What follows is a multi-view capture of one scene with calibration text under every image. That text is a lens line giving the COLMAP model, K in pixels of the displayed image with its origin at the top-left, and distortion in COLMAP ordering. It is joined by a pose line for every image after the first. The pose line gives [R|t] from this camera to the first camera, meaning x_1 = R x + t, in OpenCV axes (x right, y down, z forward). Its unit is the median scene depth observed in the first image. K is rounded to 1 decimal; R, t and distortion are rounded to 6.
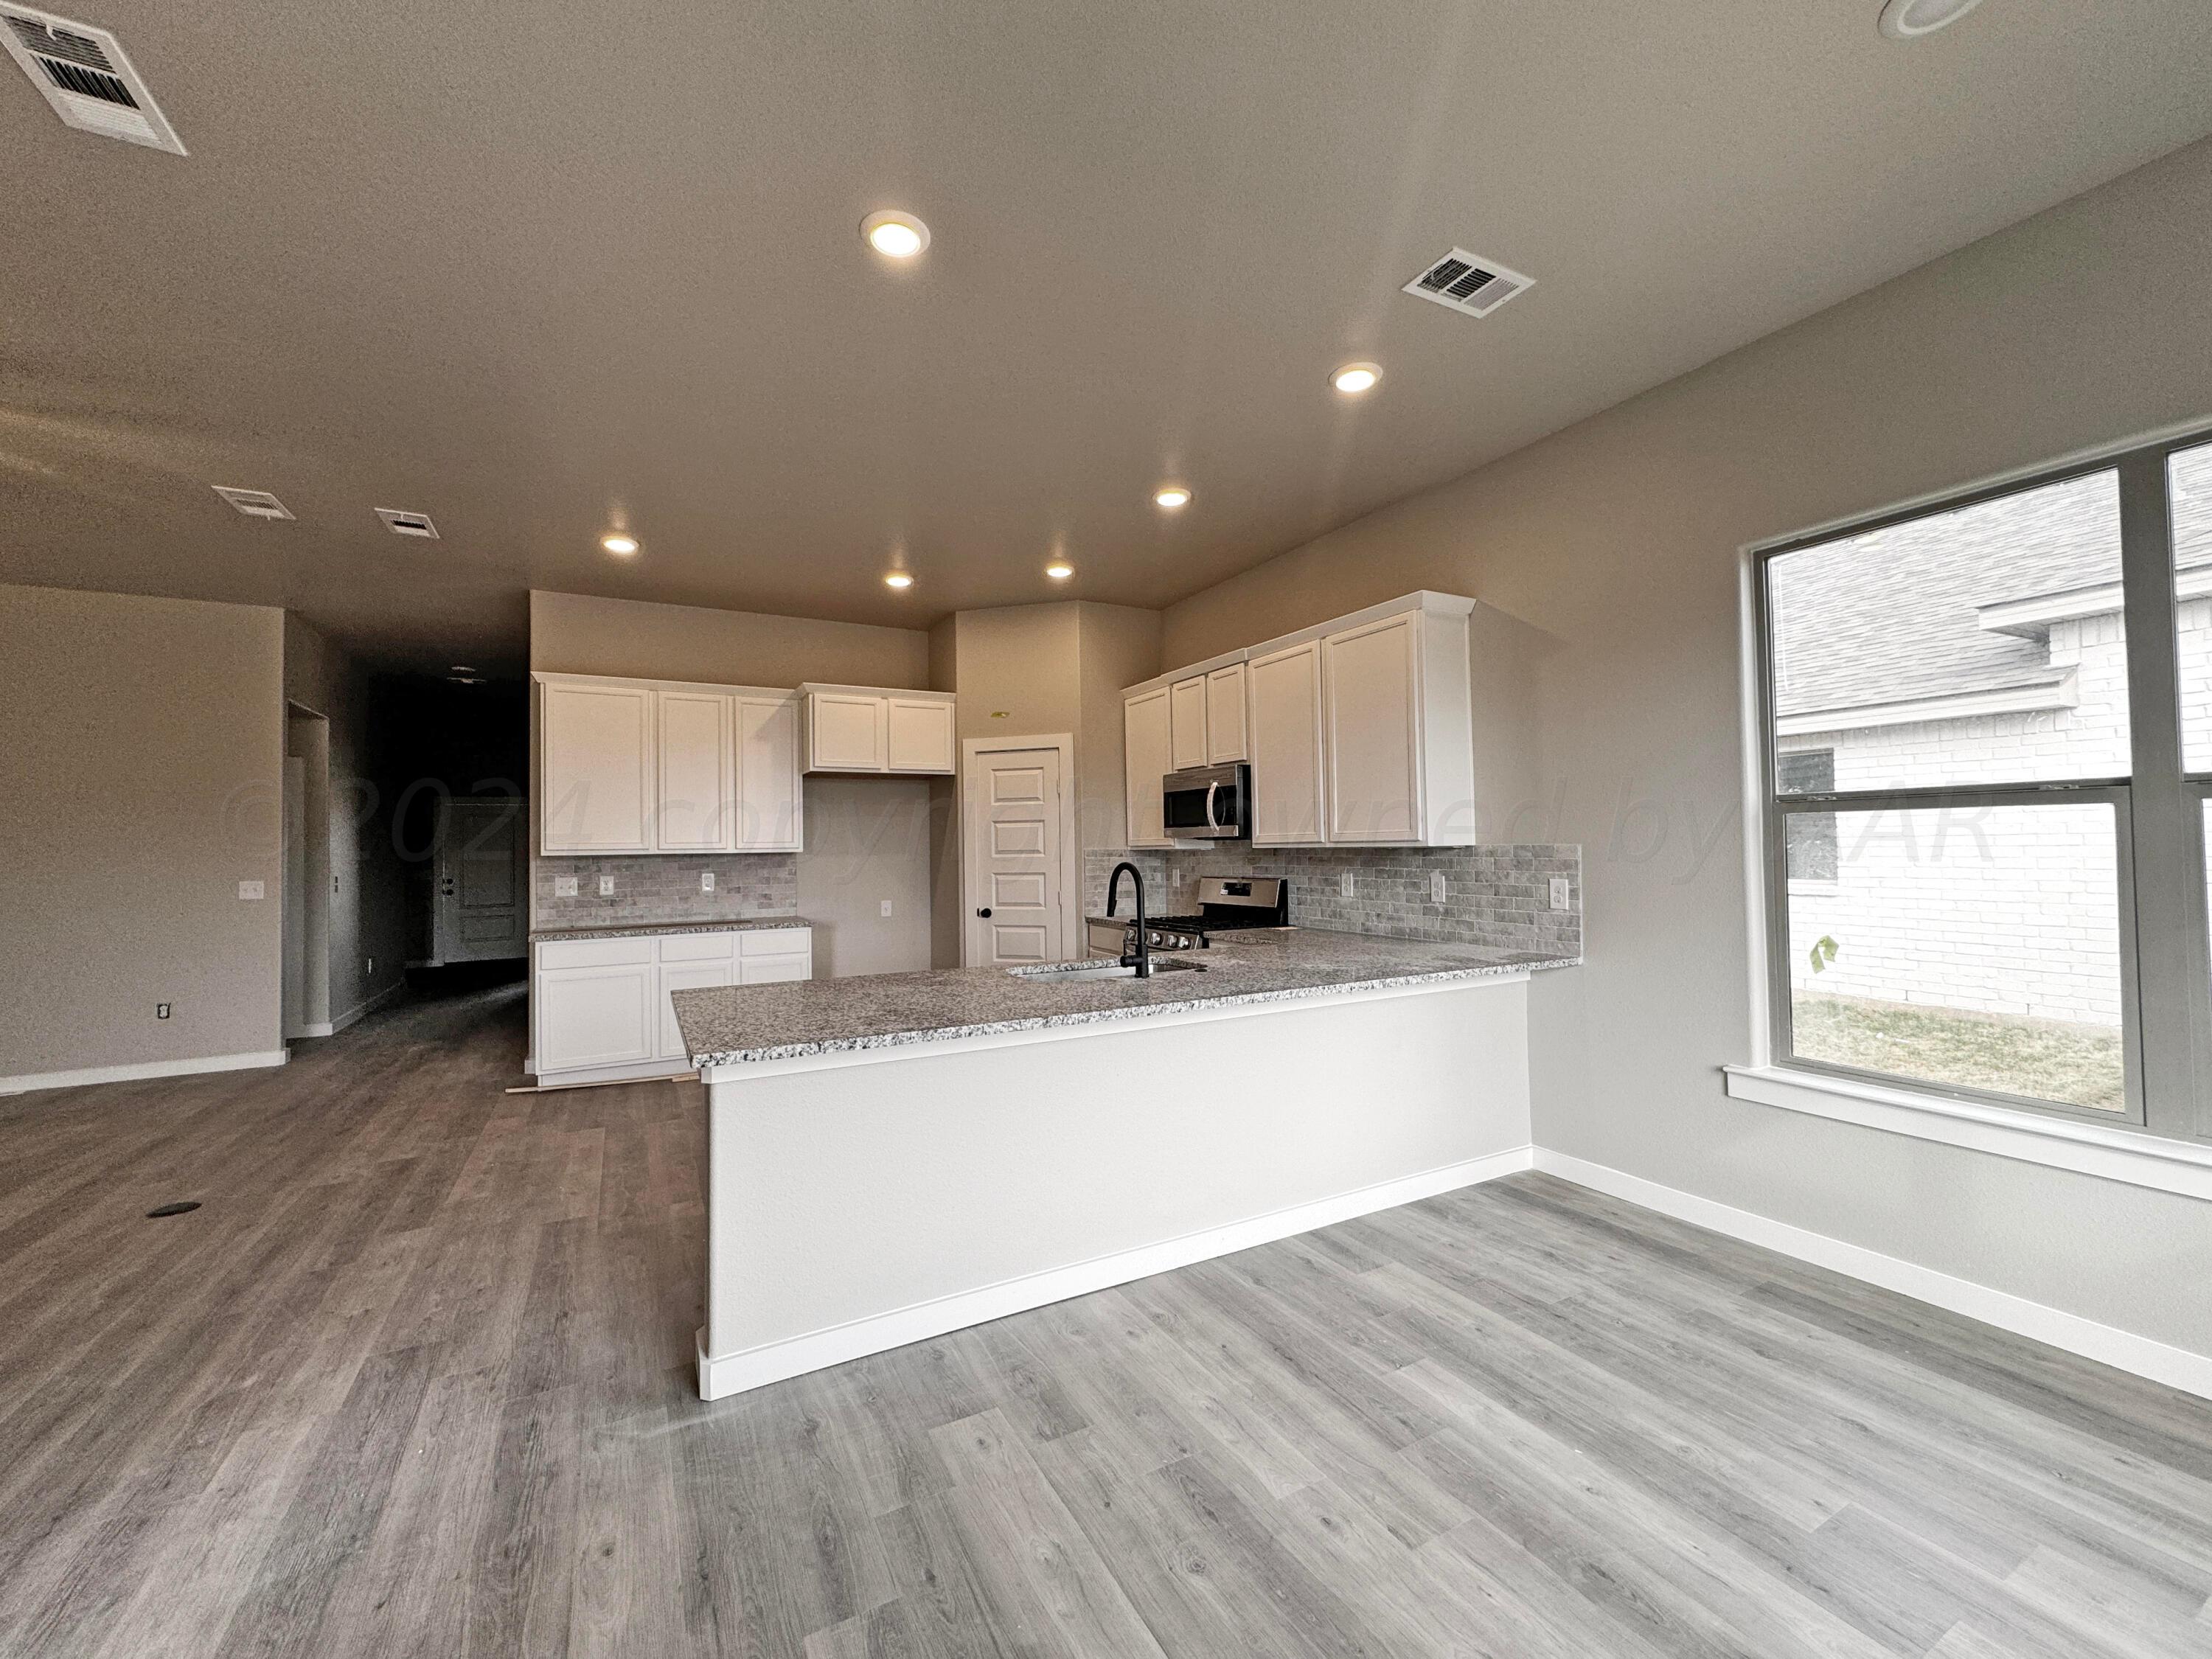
lens RADIAL K [[880.4, 0, 1106.0], [0, 880.4, 829.5], [0, 0, 1]] dist [0.000128, 0.000168]
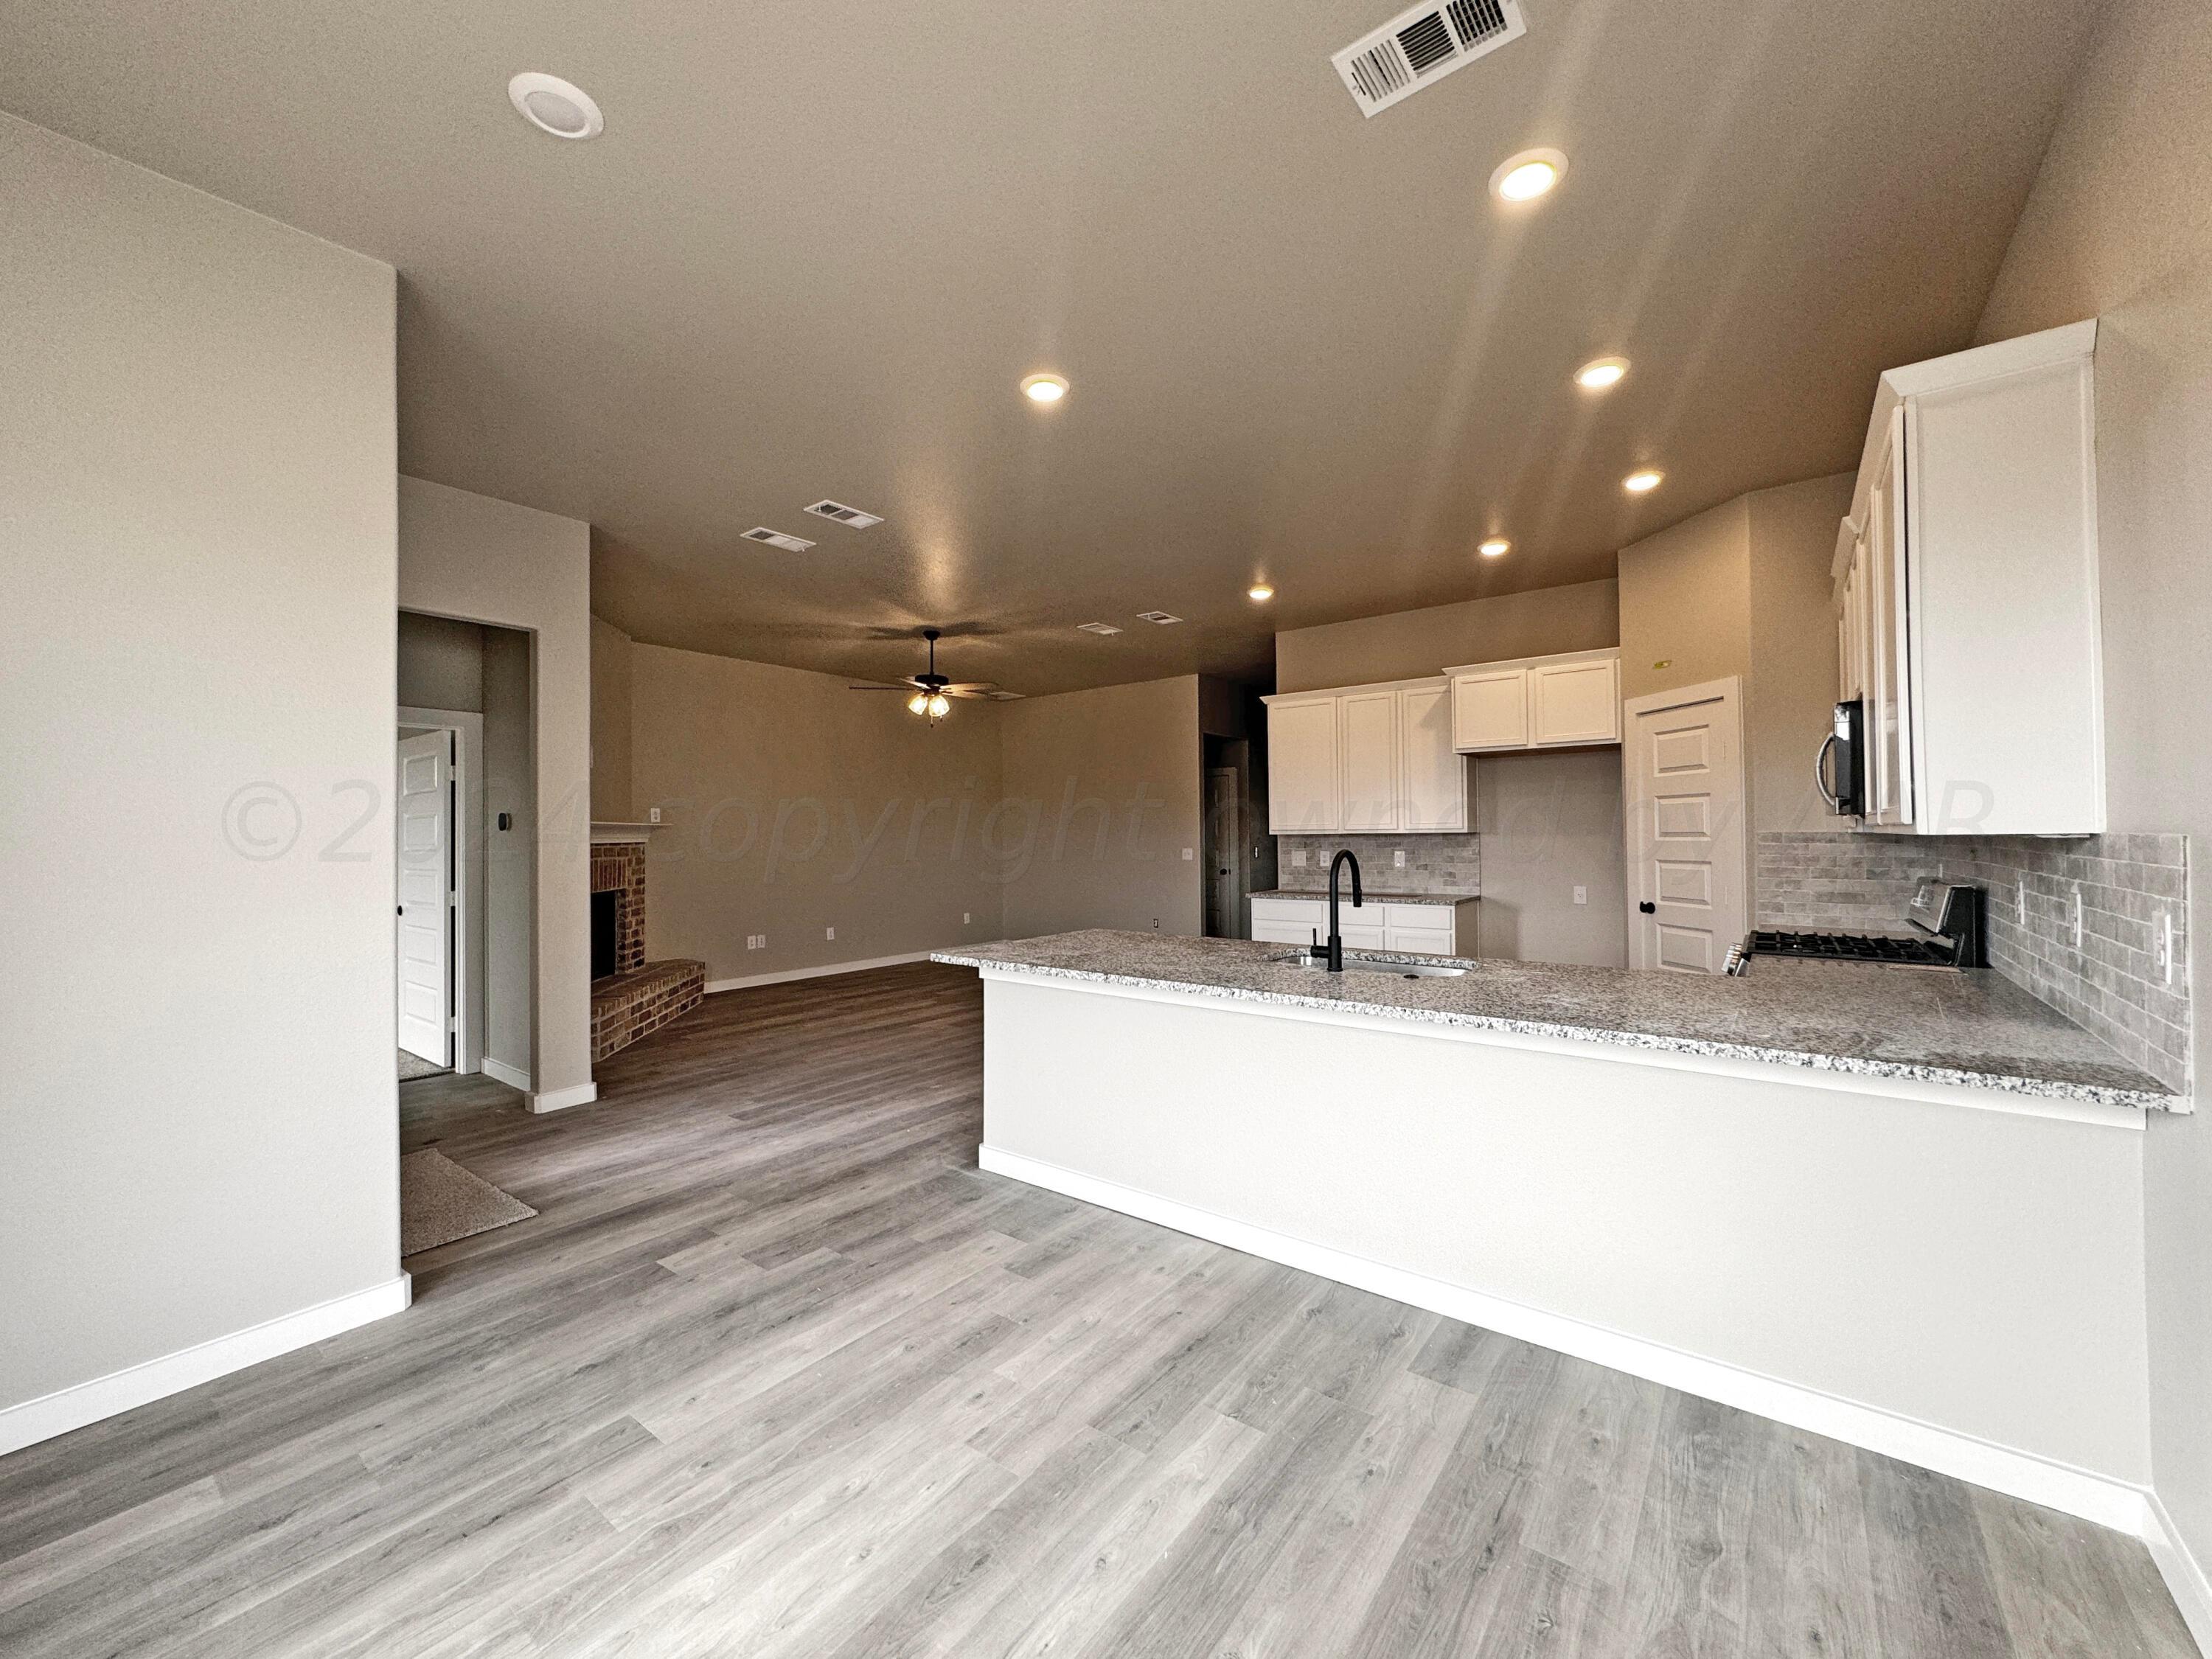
lens RADIAL K [[882.5, 0, 1103.0], [0, 882.5, 827.3], [0, 0, 1]] dist [-0.001712, -0.000112]
pose [[0.403584, 0.001062, -0.914942, 0.958550], [0.023367, 0.999661, 0.011467, -0.004811], [0.914644, -0.026007, 0.403423, 0.460712]]
